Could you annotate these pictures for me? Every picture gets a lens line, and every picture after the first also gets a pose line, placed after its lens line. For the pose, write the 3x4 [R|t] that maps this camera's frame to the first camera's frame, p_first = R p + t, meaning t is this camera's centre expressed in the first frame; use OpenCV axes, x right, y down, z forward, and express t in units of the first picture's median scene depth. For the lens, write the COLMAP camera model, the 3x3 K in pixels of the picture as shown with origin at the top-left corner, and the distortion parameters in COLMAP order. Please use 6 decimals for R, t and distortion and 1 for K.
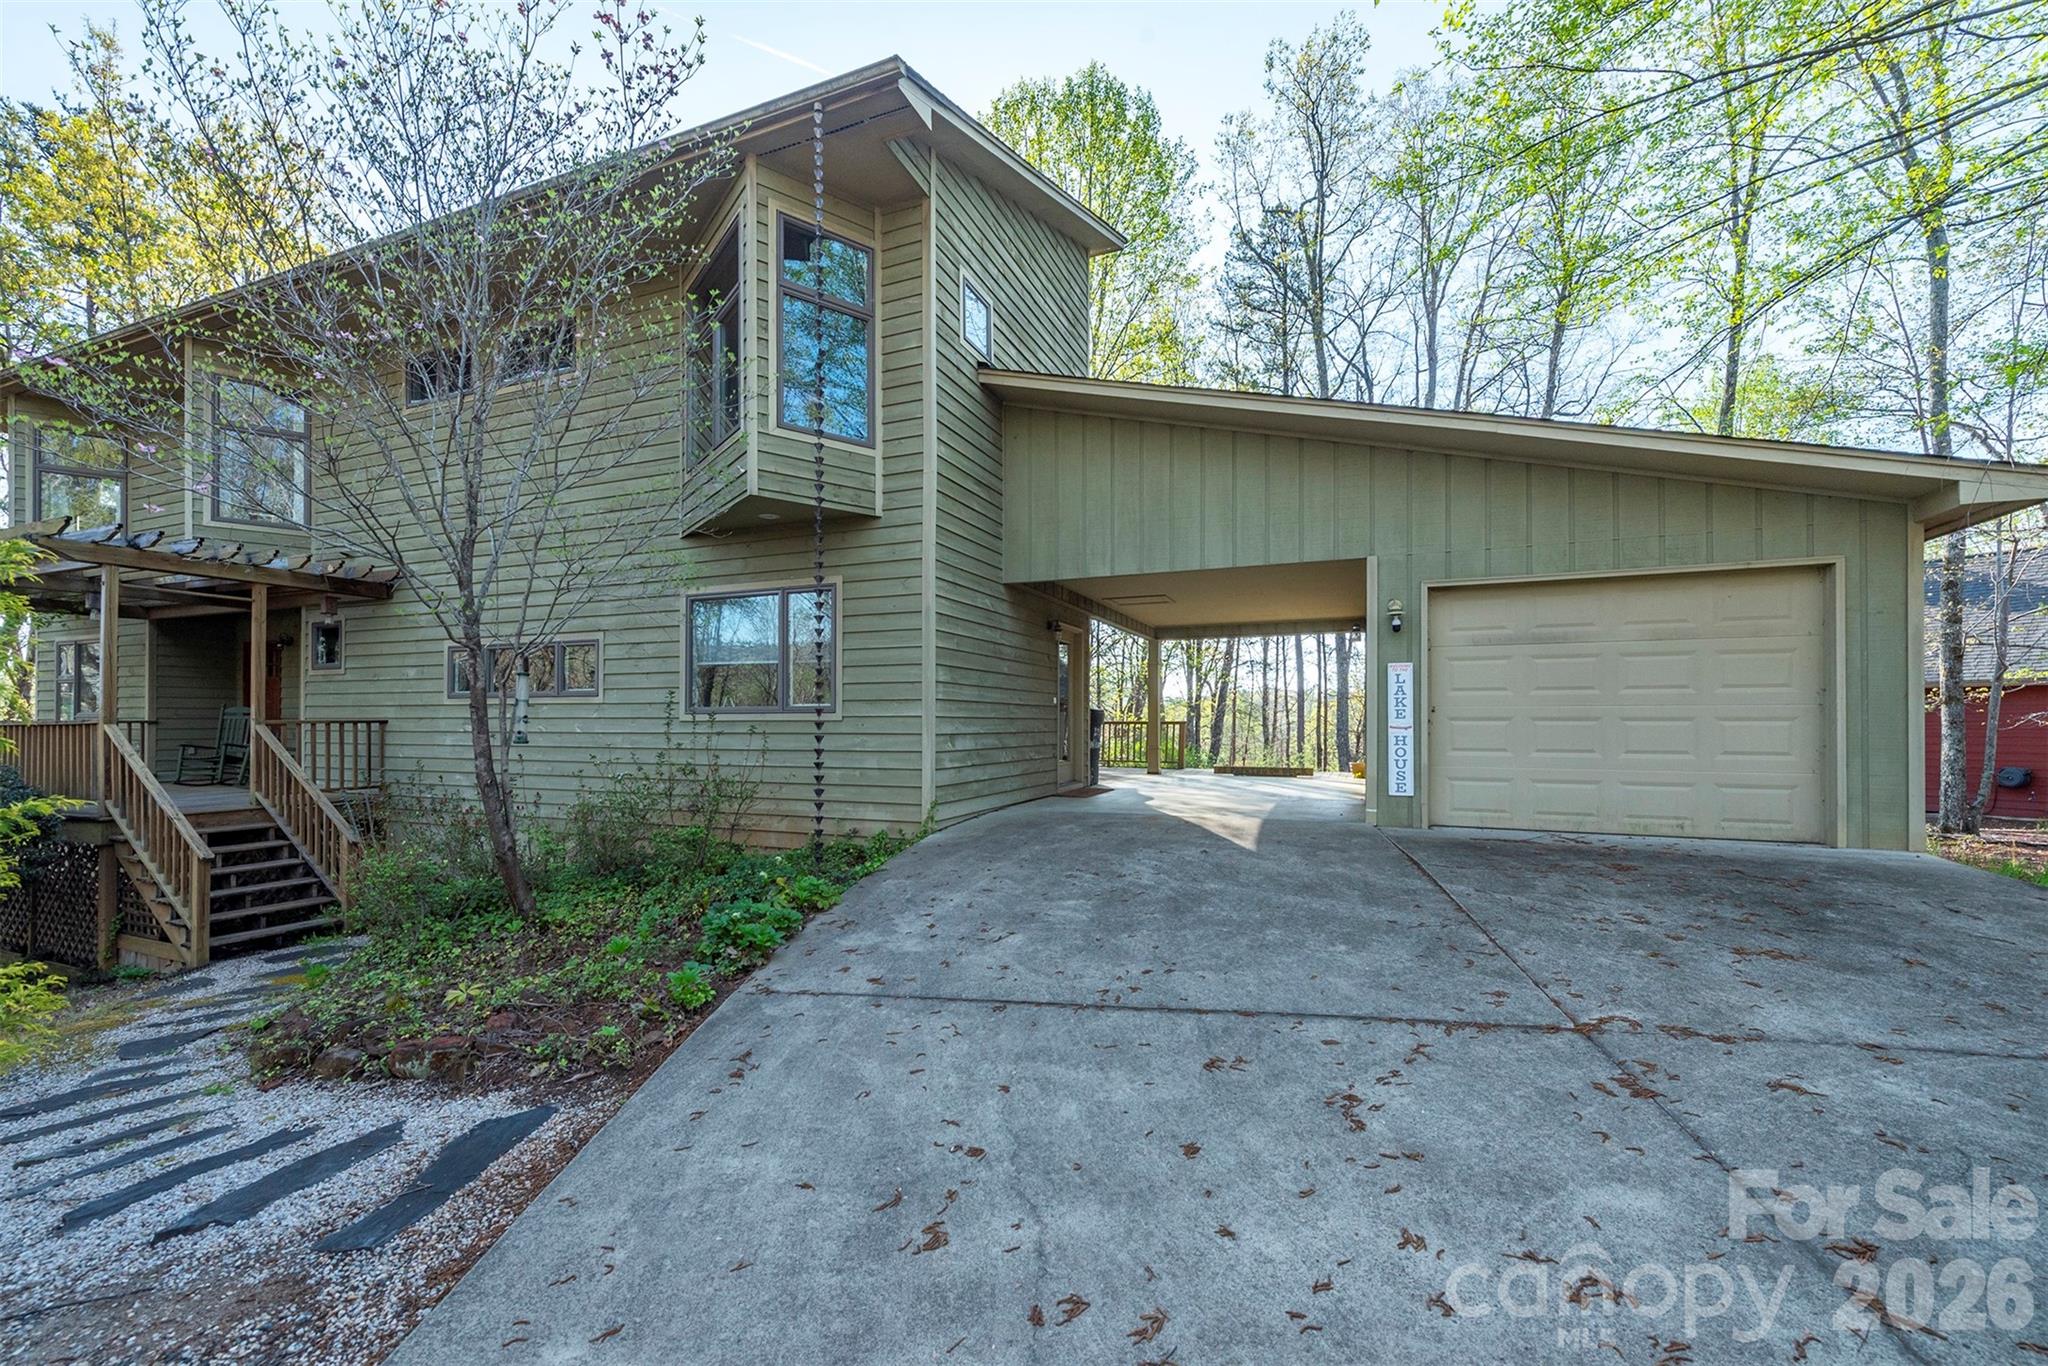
lens RADIAL K [[801.0, 0, 997.4], [0, 801.0, 714.1], [0, 0, 1]] dist [0.011468, -0.002210]
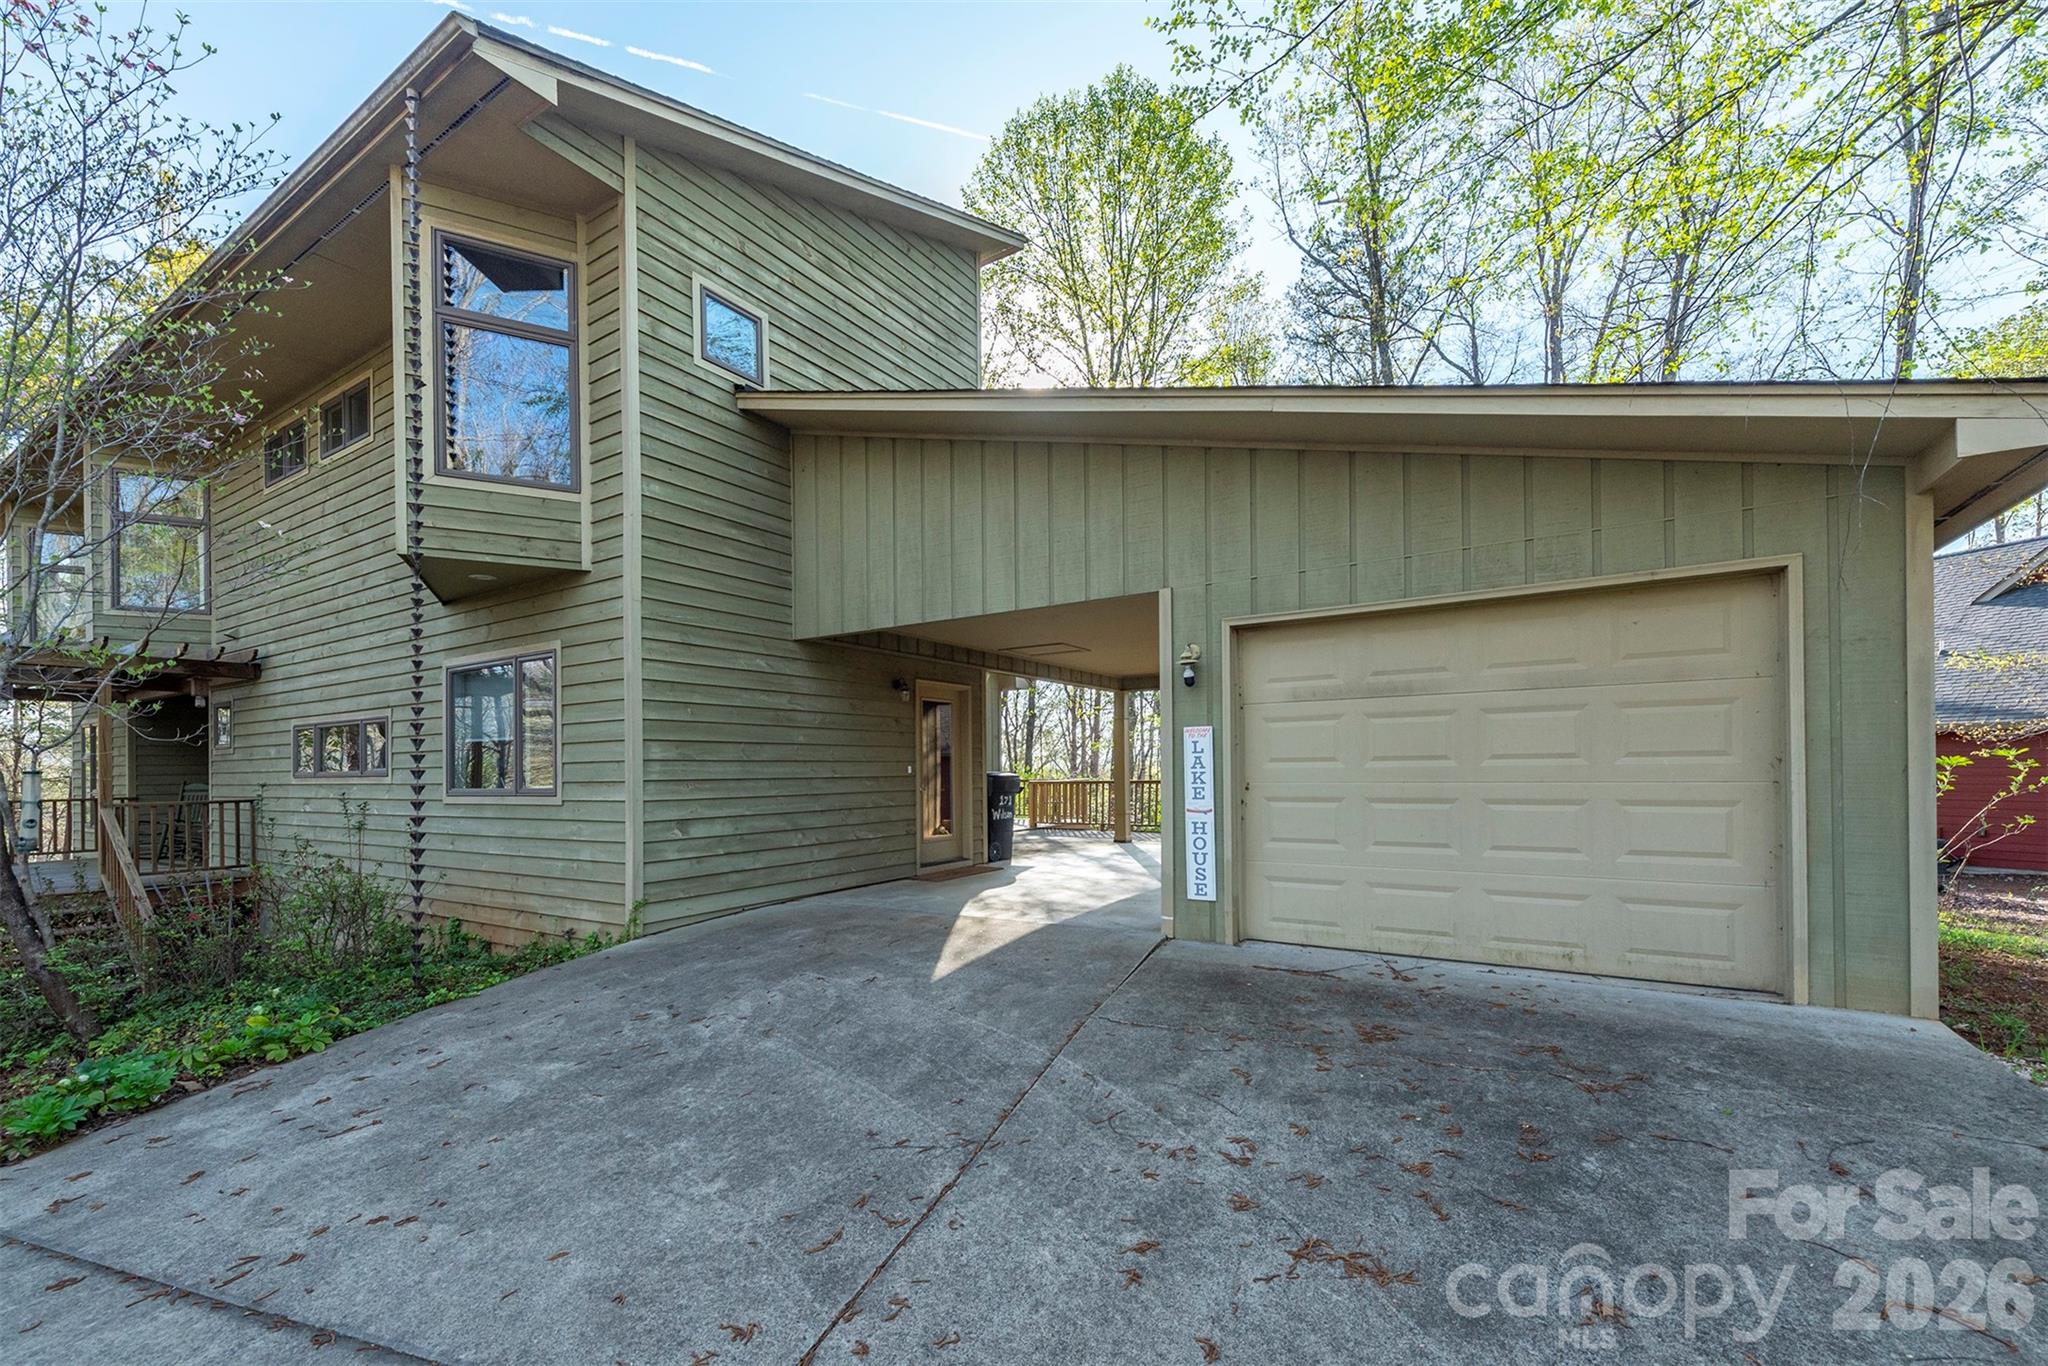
lens RADIAL K [[801.0, 0, 1003.7], [0, 801.0, 761.9], [0, 0, 1]] dist [0.011468, -0.002210]
pose [[0.986475, -0.015188, -0.163209, 0.445332], [0.015095, 0.999884, -0.001809, -0.031731], [0.163217, -0.000679, 0.986590, 0.219213]]
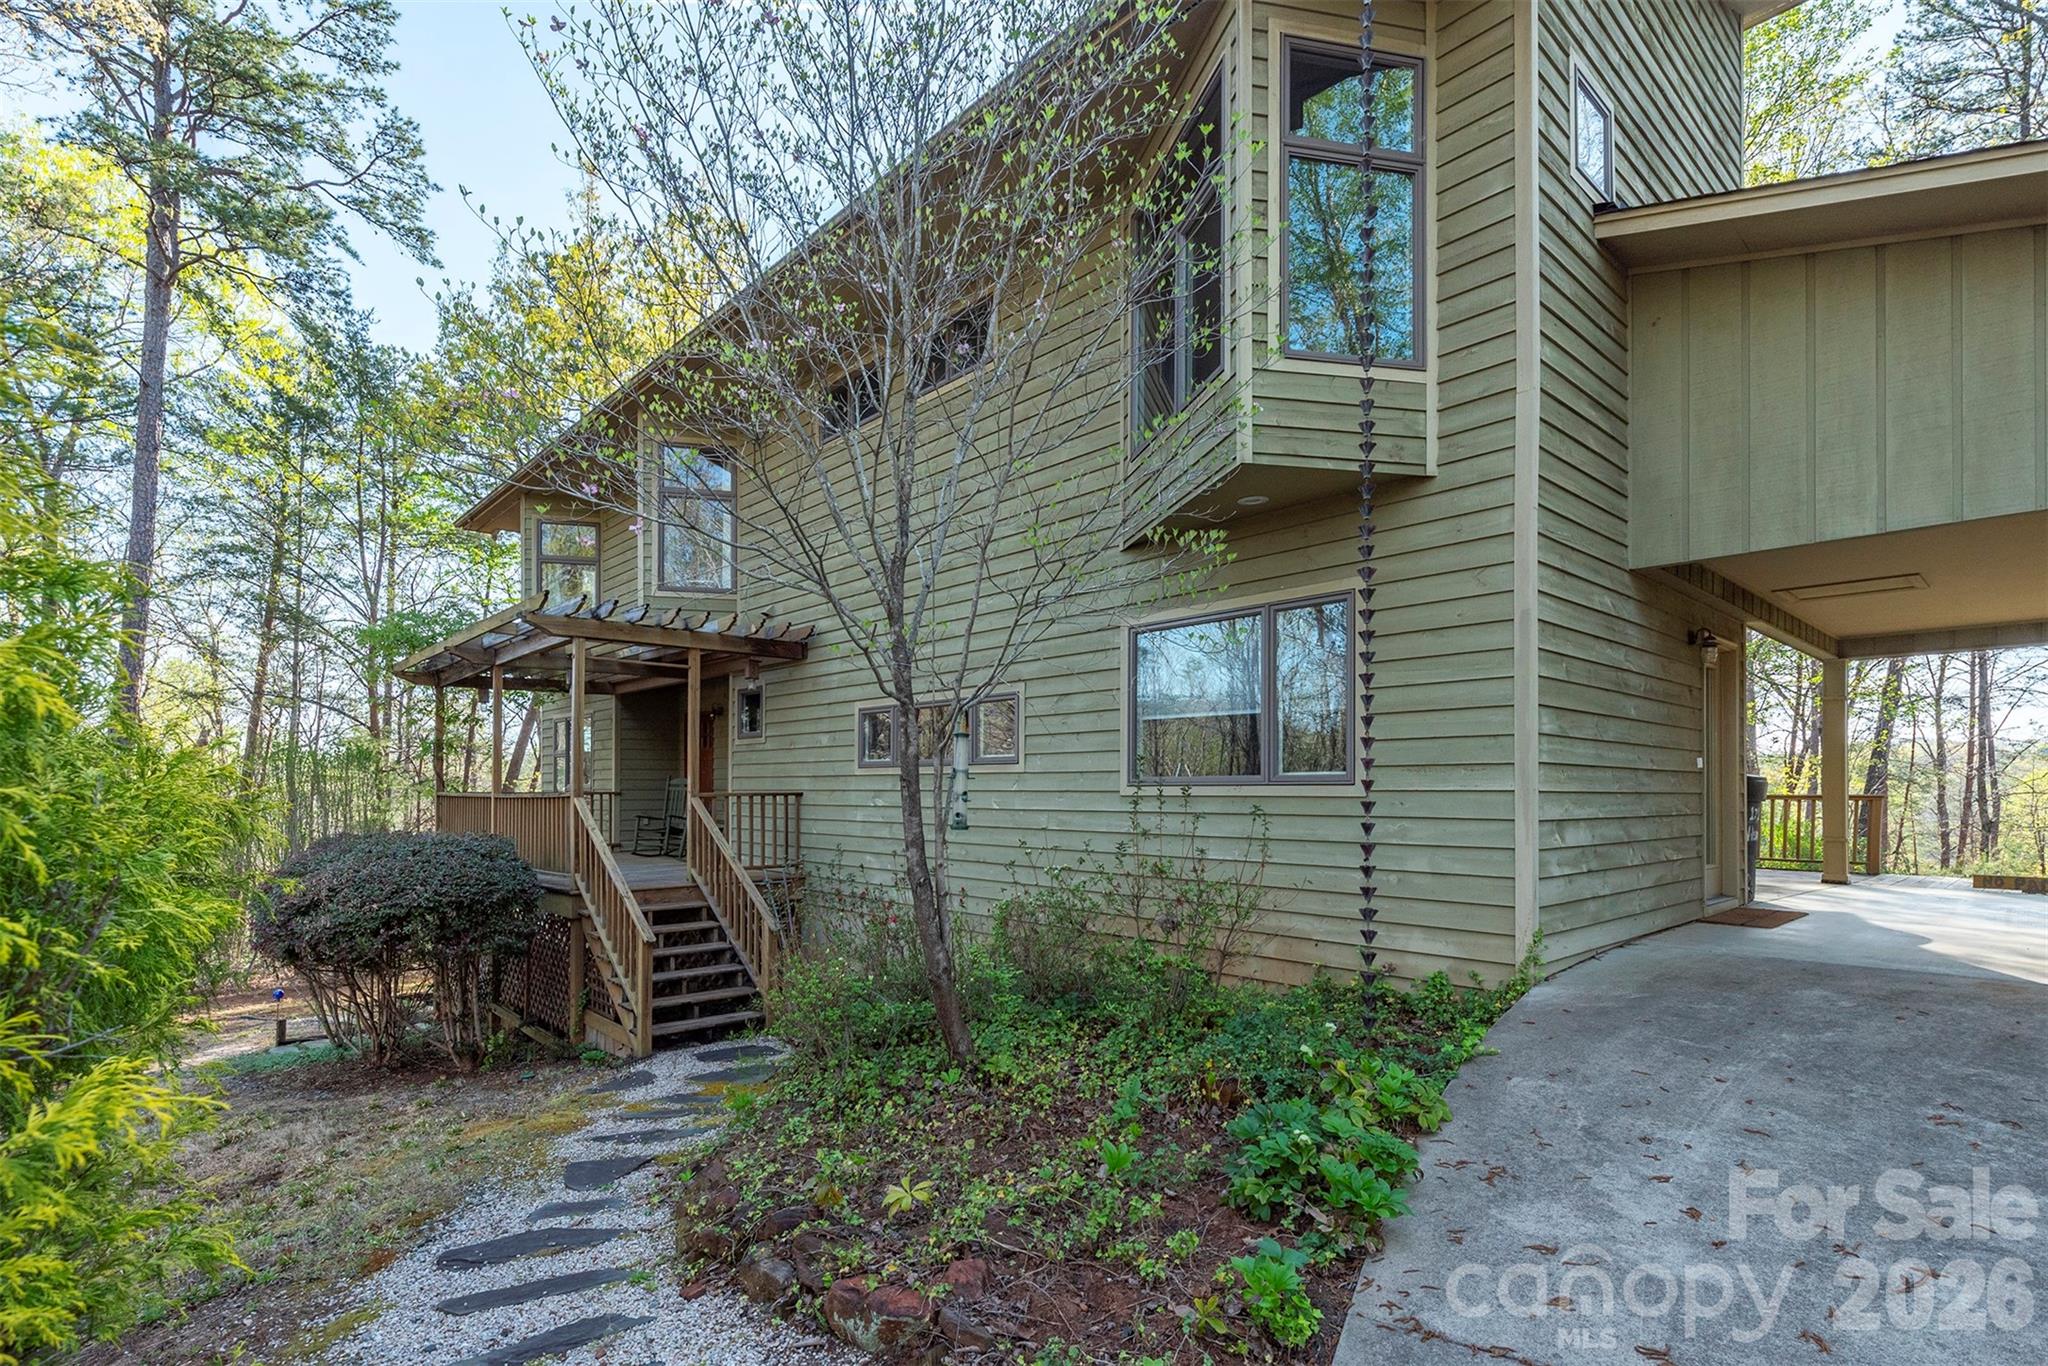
lens RADIAL K [[942.0, 0, 987.6], [0, 942.0, 778.1], [0, 0, 1]] dist [0.021070, -0.005970]
pose [[0.902299, -0.003719, -0.431096, -0.145250], [0.002376, 0.999991, -0.003654, -0.005253], [0.431105, 0.002272, 0.902299, 0.172332]]
